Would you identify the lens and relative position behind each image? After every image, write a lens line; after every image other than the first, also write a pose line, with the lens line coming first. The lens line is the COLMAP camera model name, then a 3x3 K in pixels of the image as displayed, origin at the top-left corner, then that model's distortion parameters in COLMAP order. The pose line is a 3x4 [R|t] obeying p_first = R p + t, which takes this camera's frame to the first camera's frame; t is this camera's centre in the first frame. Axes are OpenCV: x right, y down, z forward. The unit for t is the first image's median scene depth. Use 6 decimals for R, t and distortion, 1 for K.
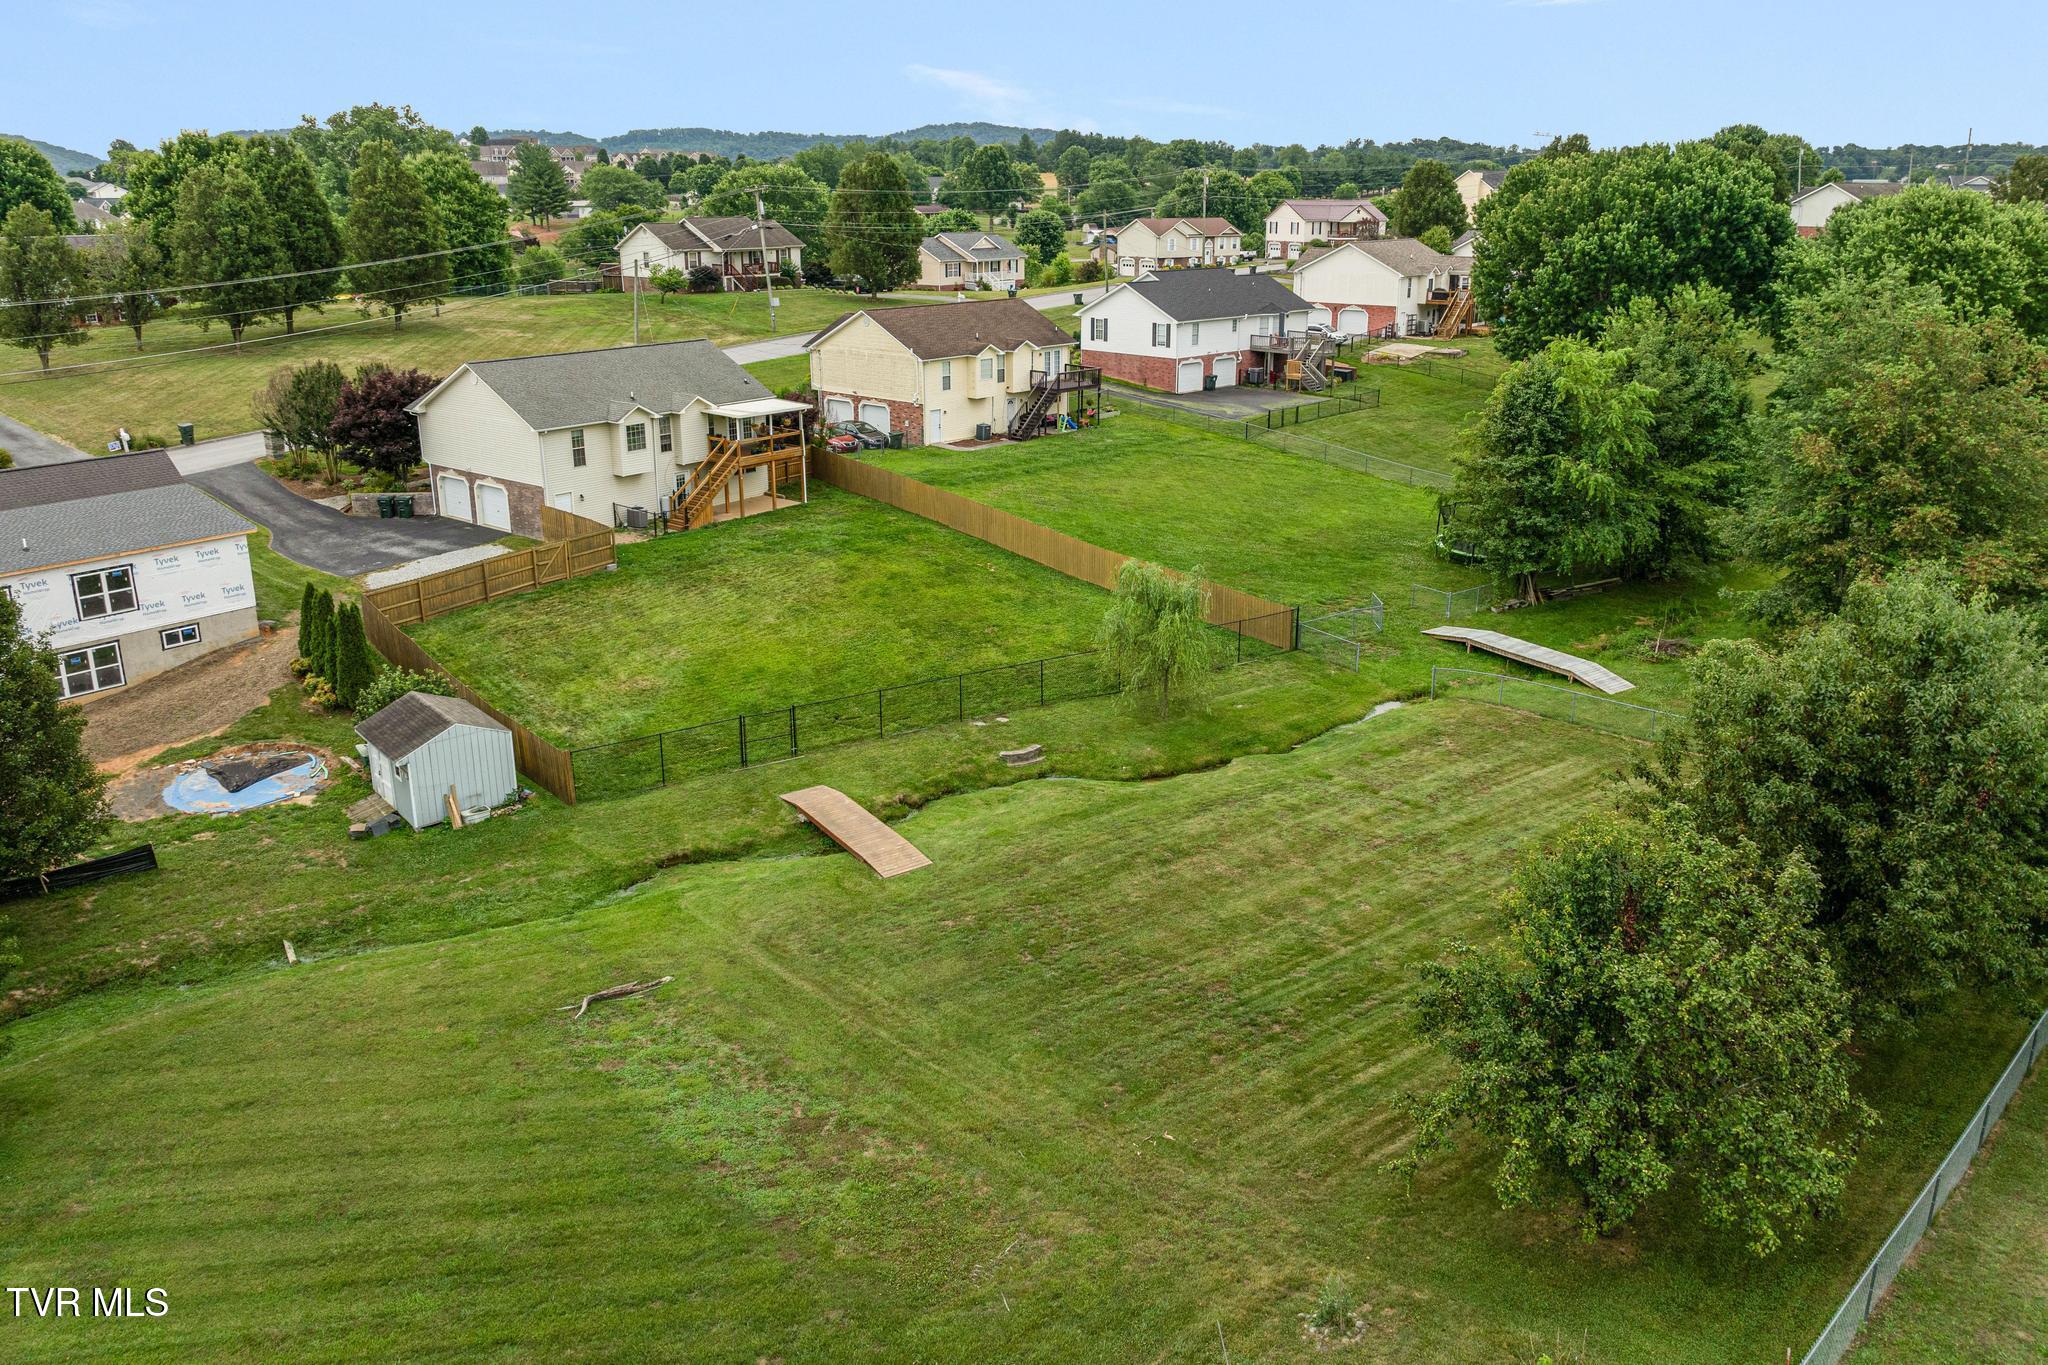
lens RADIAL K [[1515.9, 0, 1022.2], [0, 1515.9, 632.2], [0, 0, 1]] dist [-0.038067, -0.008231]
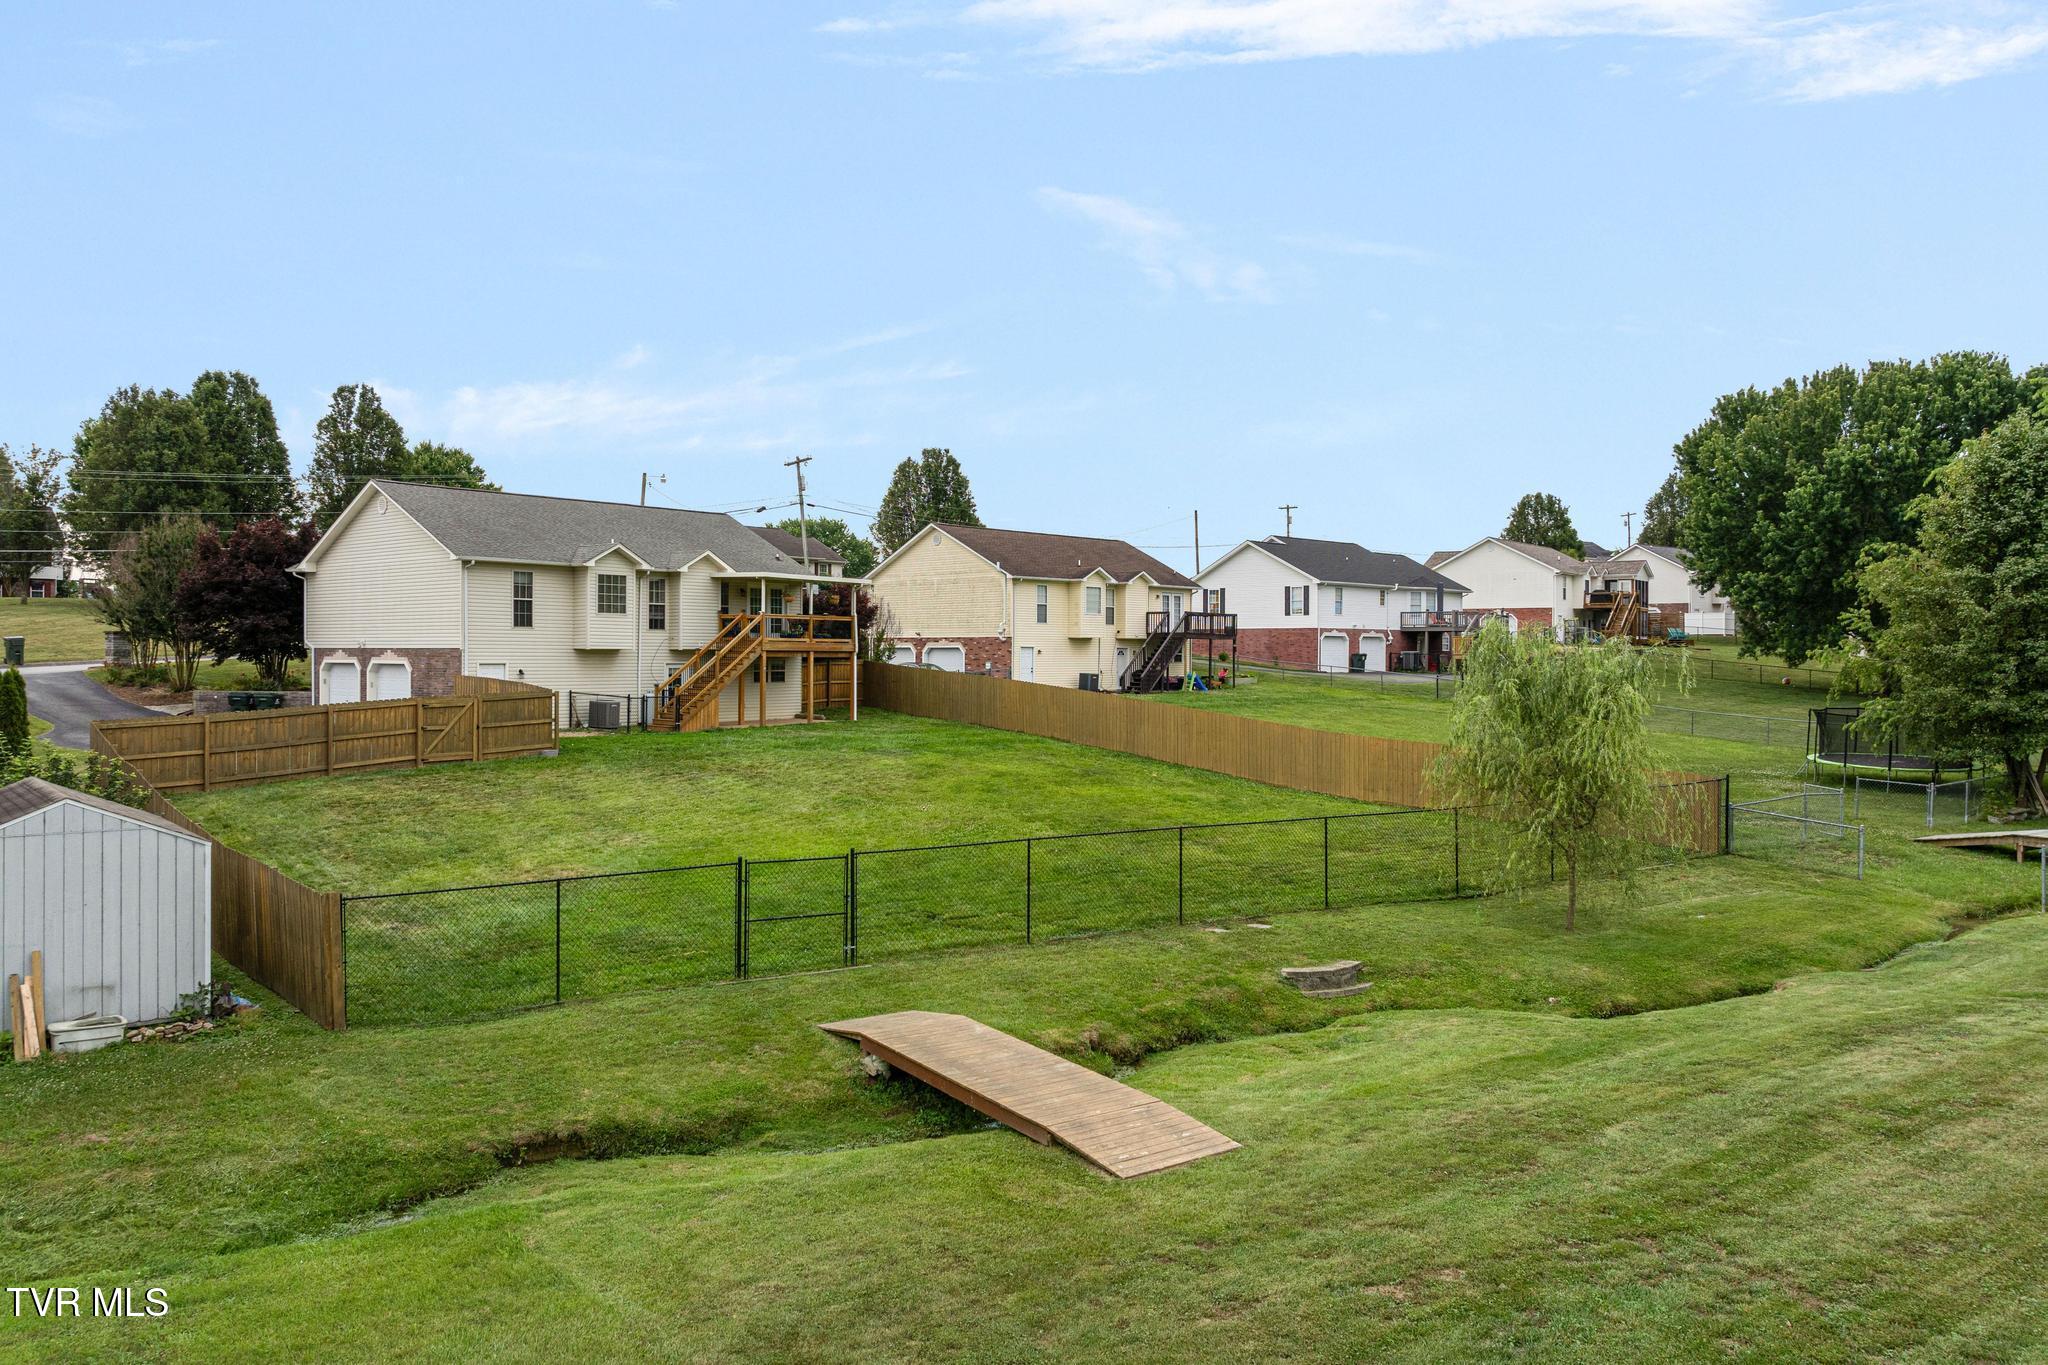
lens RADIAL K [[1515.9, 0, 1022.2], [0, 1515.9, 632.2], [0, 0, 1]] dist [-0.038067, -0.008231]
pose [[0.999890, 0.005742, -0.013646, -0.063206], [-0.009491, 0.956015, -0.293163, 0.082922], [0.011362, 0.293261, 0.955965, 0.362186]]
